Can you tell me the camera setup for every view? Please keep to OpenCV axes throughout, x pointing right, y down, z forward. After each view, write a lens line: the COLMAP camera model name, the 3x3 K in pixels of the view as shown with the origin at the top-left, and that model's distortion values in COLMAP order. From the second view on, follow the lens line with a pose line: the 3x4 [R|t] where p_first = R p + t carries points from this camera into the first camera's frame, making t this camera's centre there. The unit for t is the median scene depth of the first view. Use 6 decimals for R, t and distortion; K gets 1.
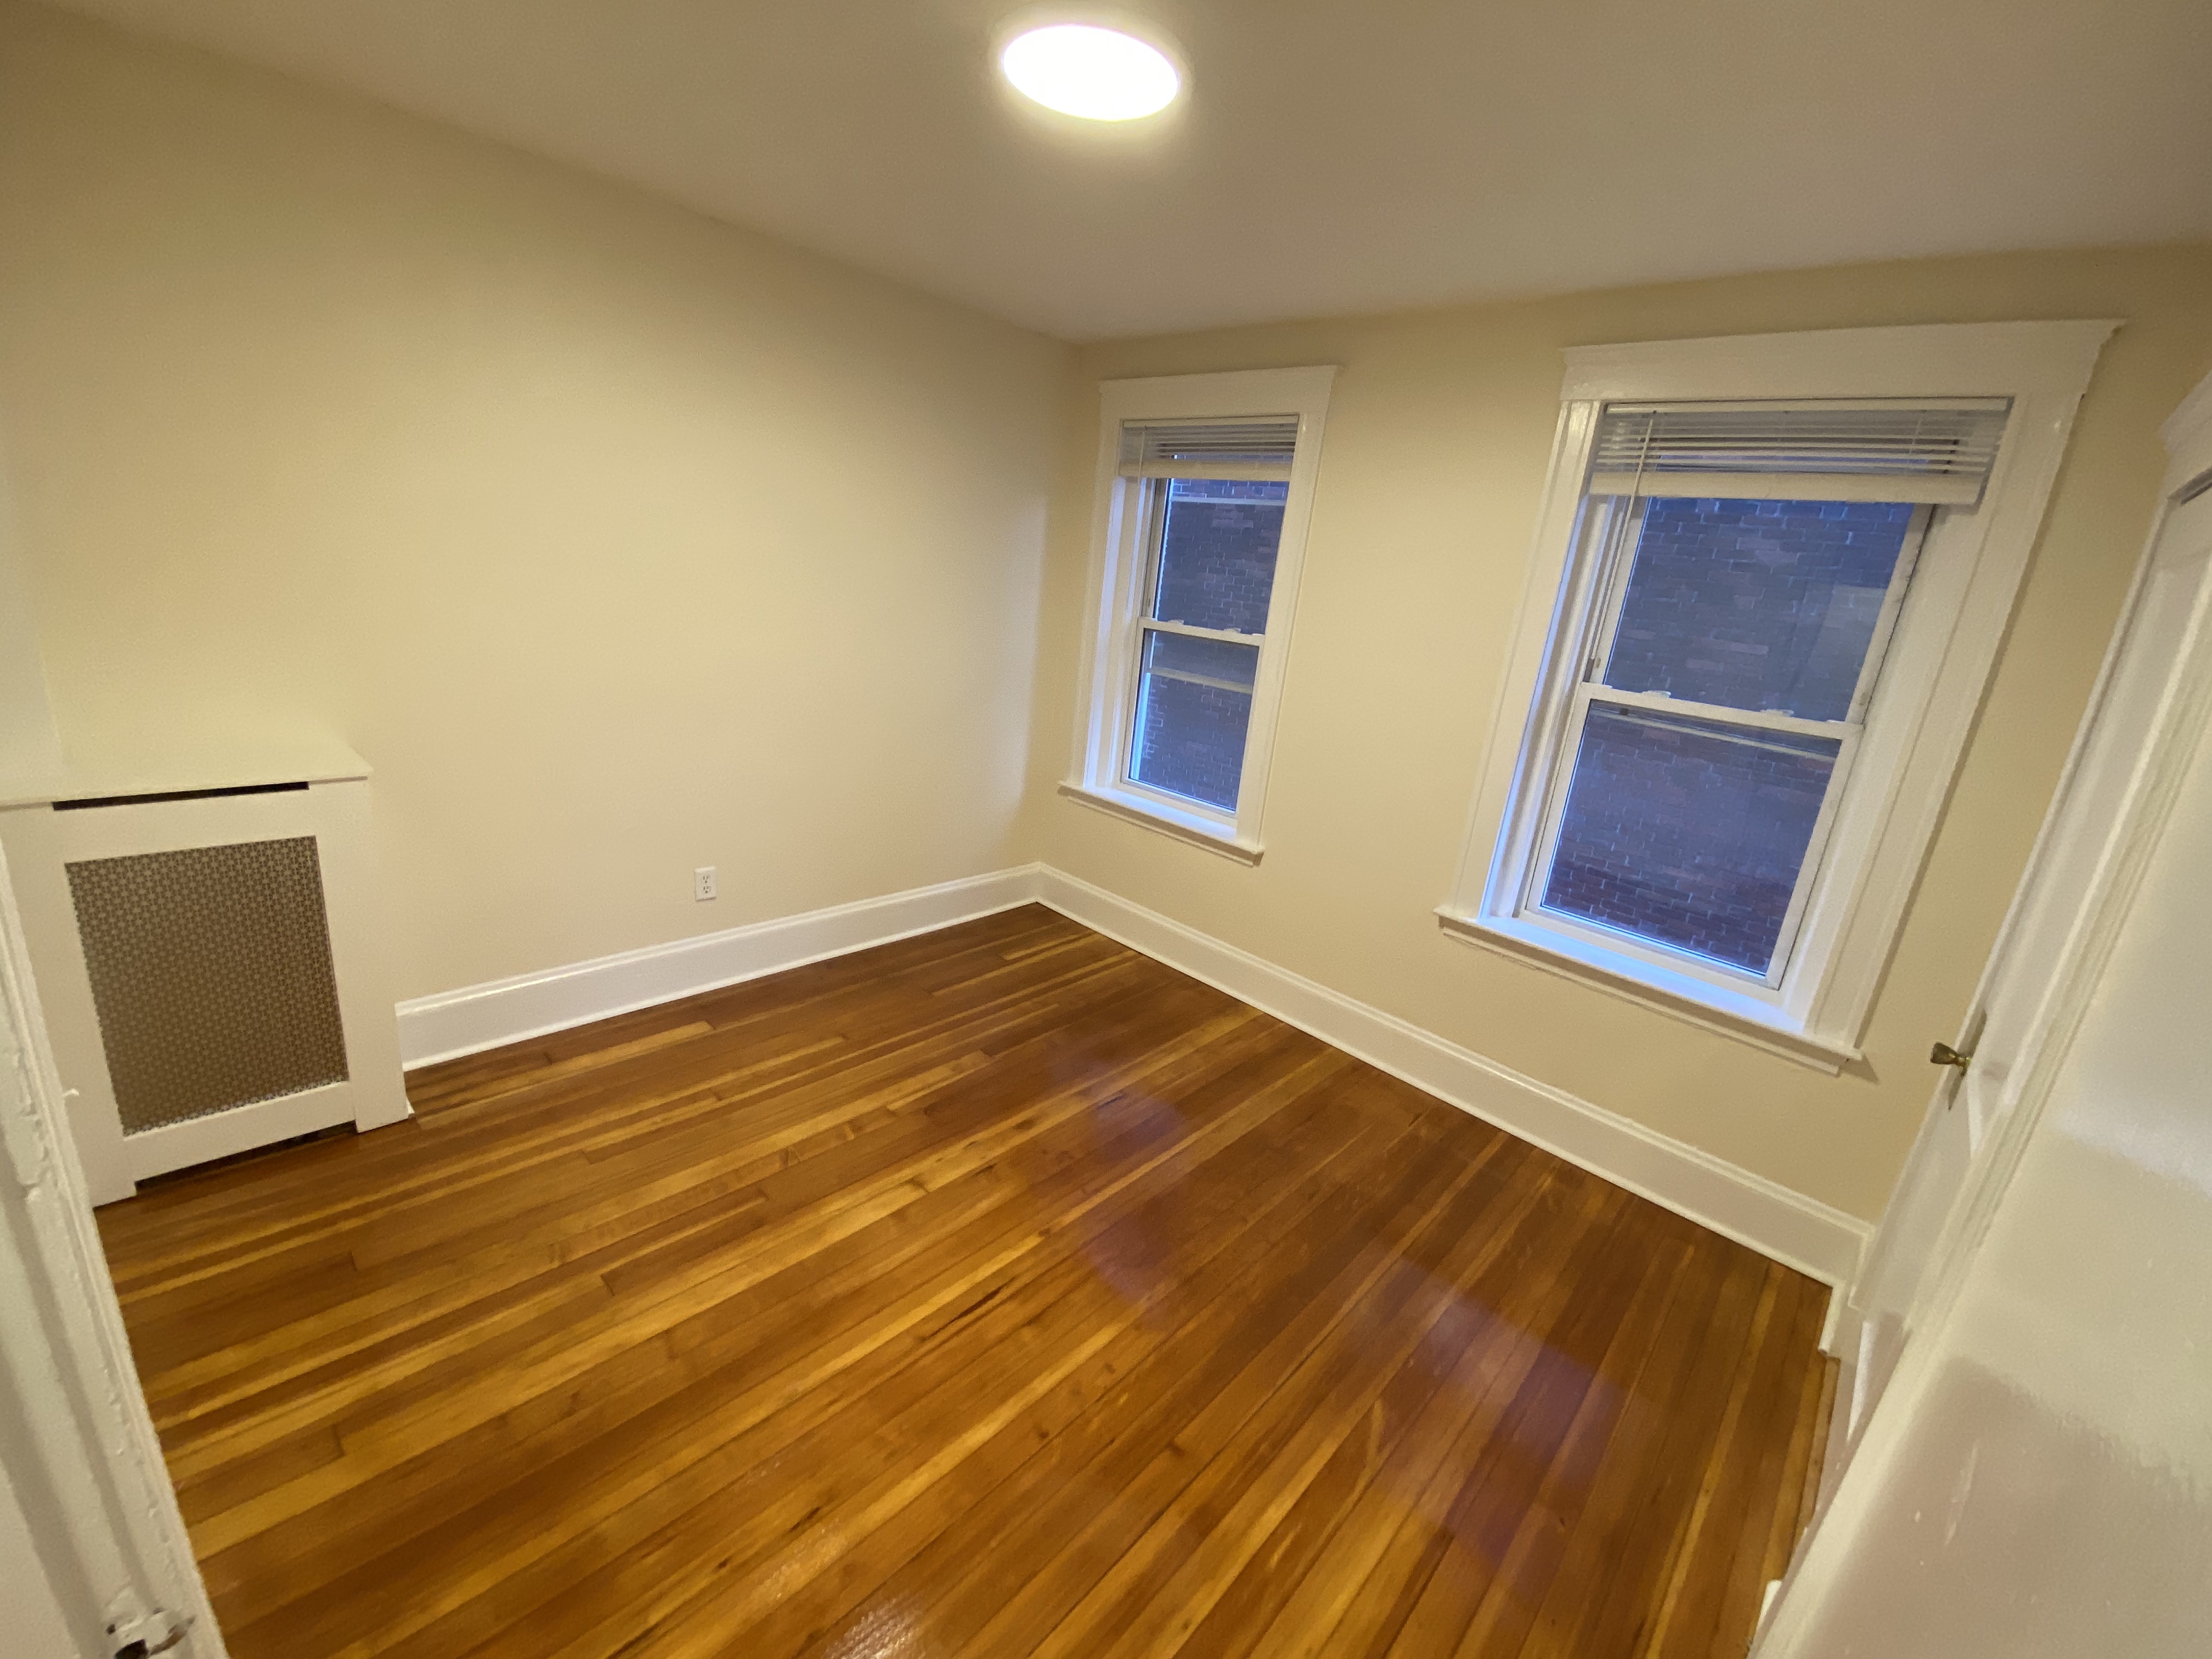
lens RADIAL K [[900.5, 0, 1098.1], [0, 900.5, 821.4], [0, 0, 1]] dist [-0.002195, -0.002287]
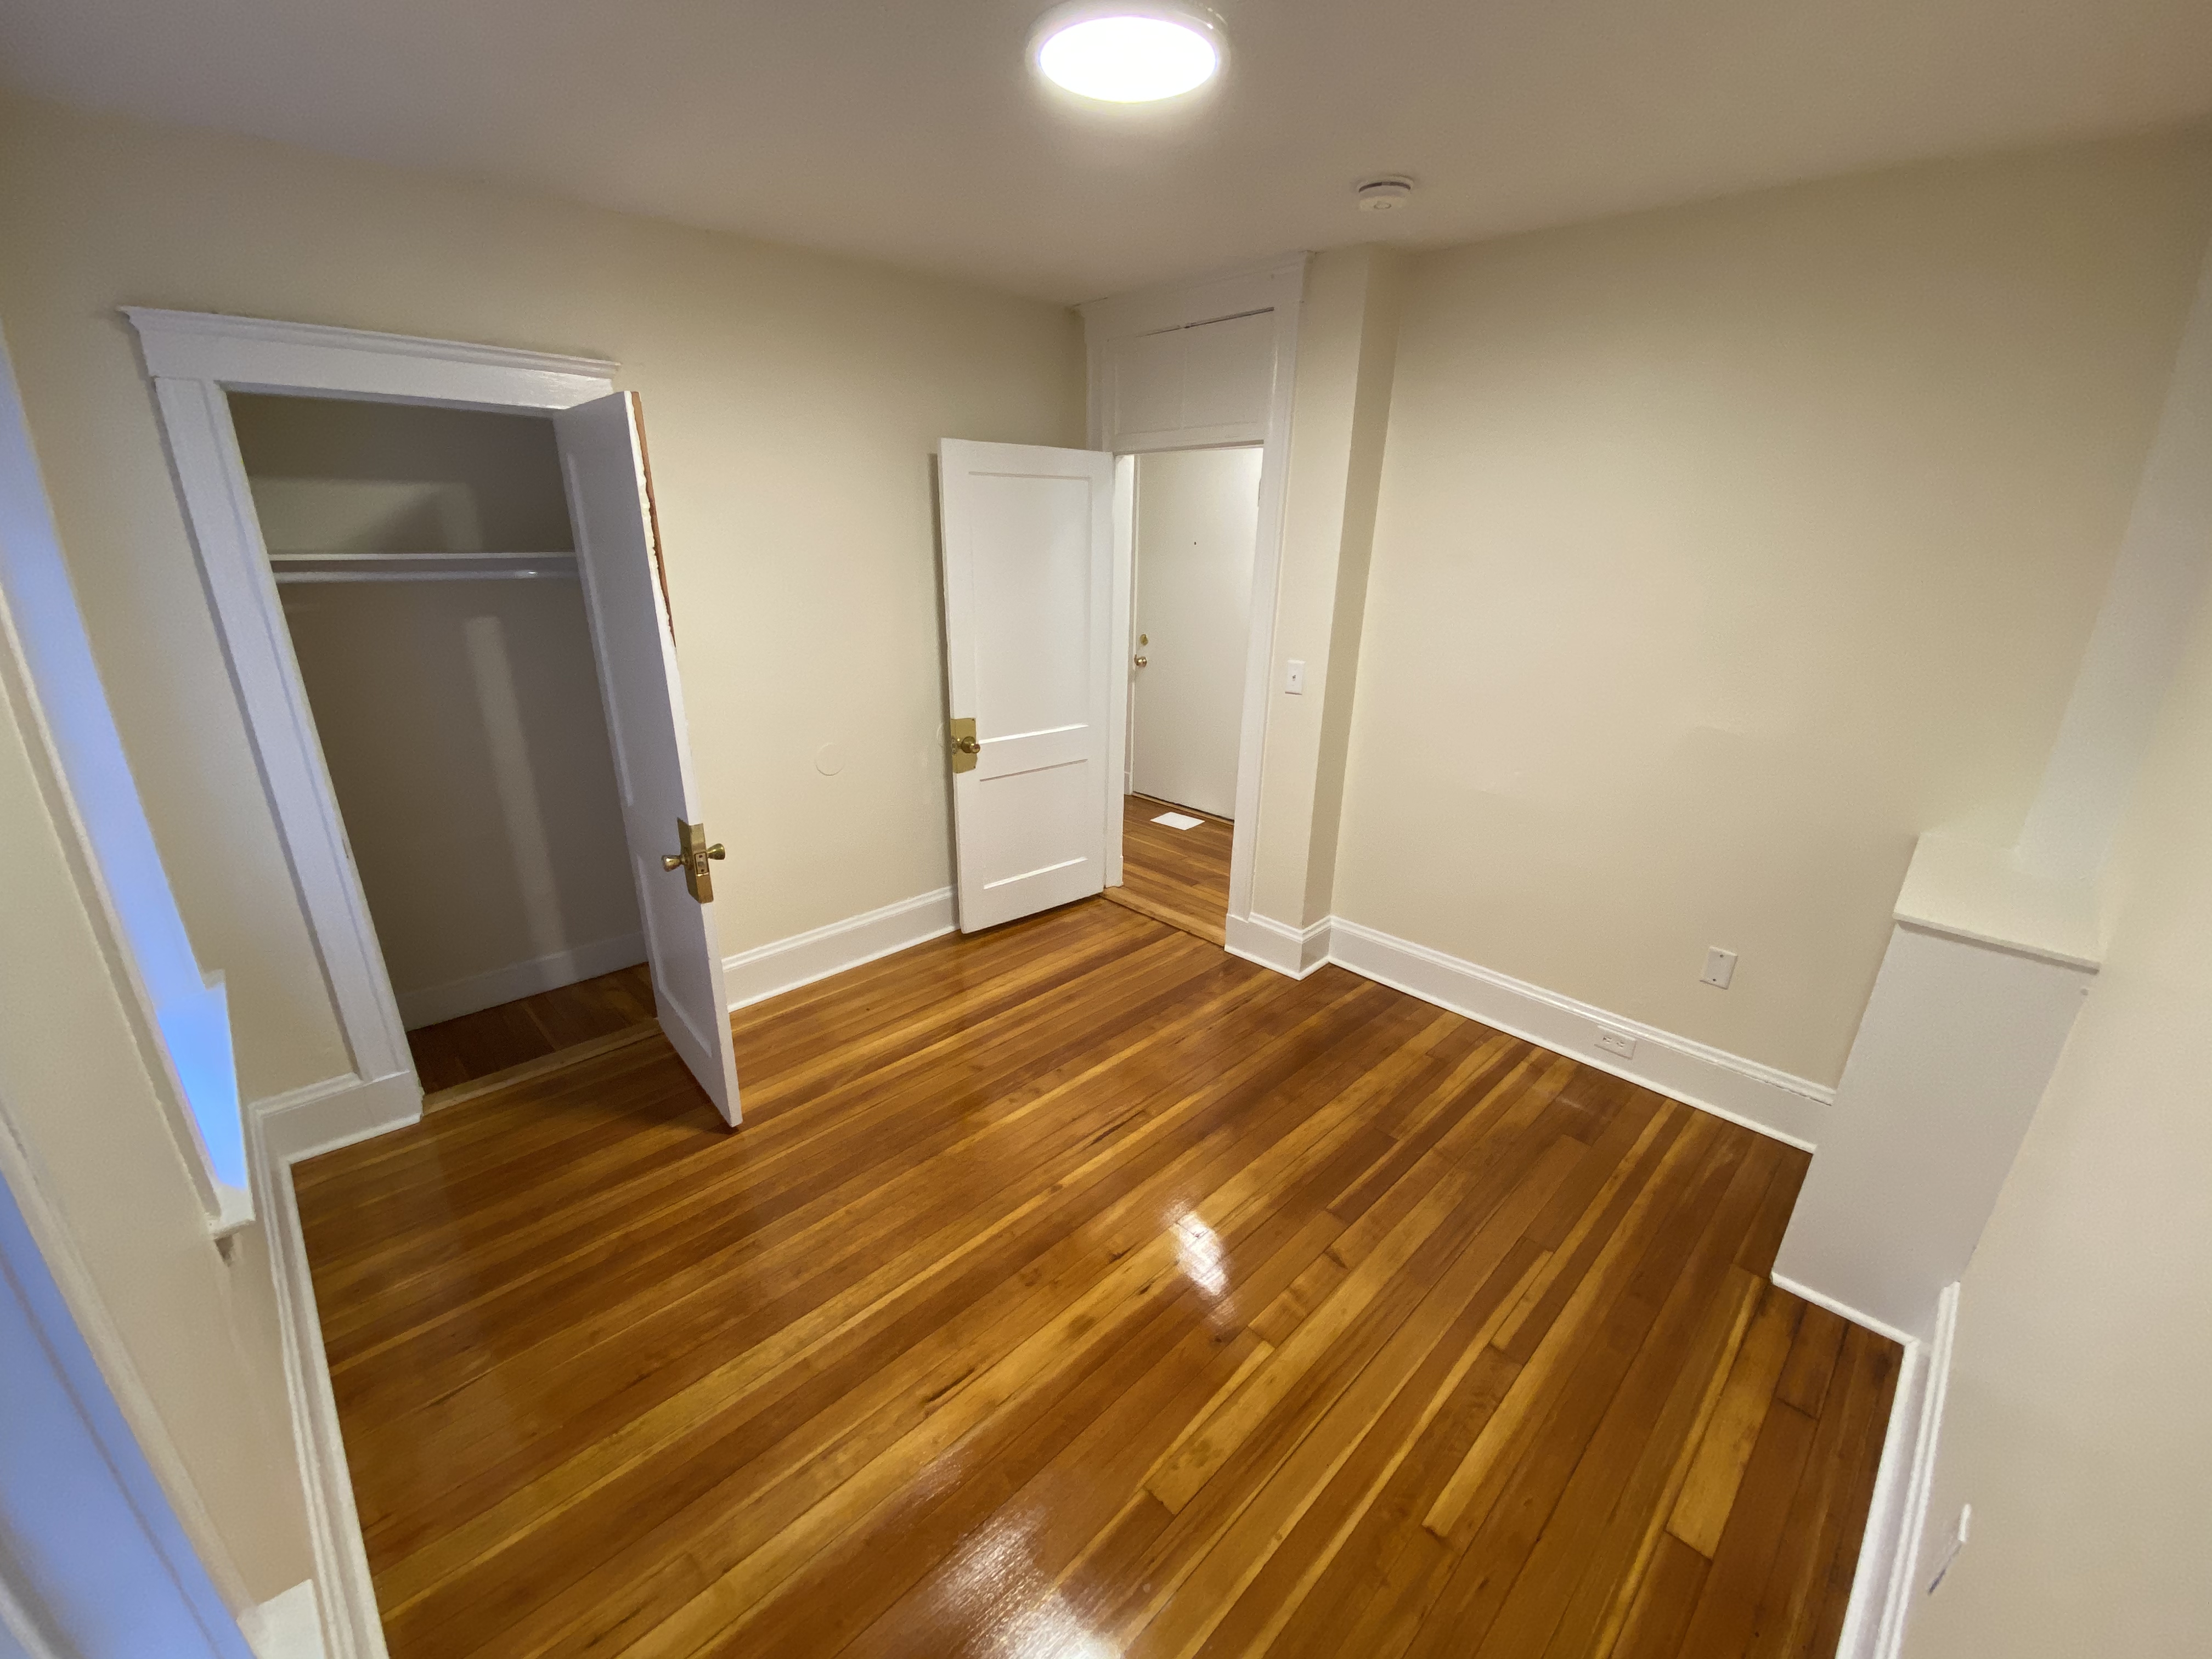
lens RADIAL K [[900.5, 0, 1104.0], [0, 900.5, 848.5], [0, 0, 1]] dist [-0.002195, -0.002287]
pose [[-0.993202, -0.115459, -0.014822, -0.055982], [-0.102336, 0.805363, 0.583881, -0.501970], [-0.055477, 0.581429, -0.811704, 1.661516]]
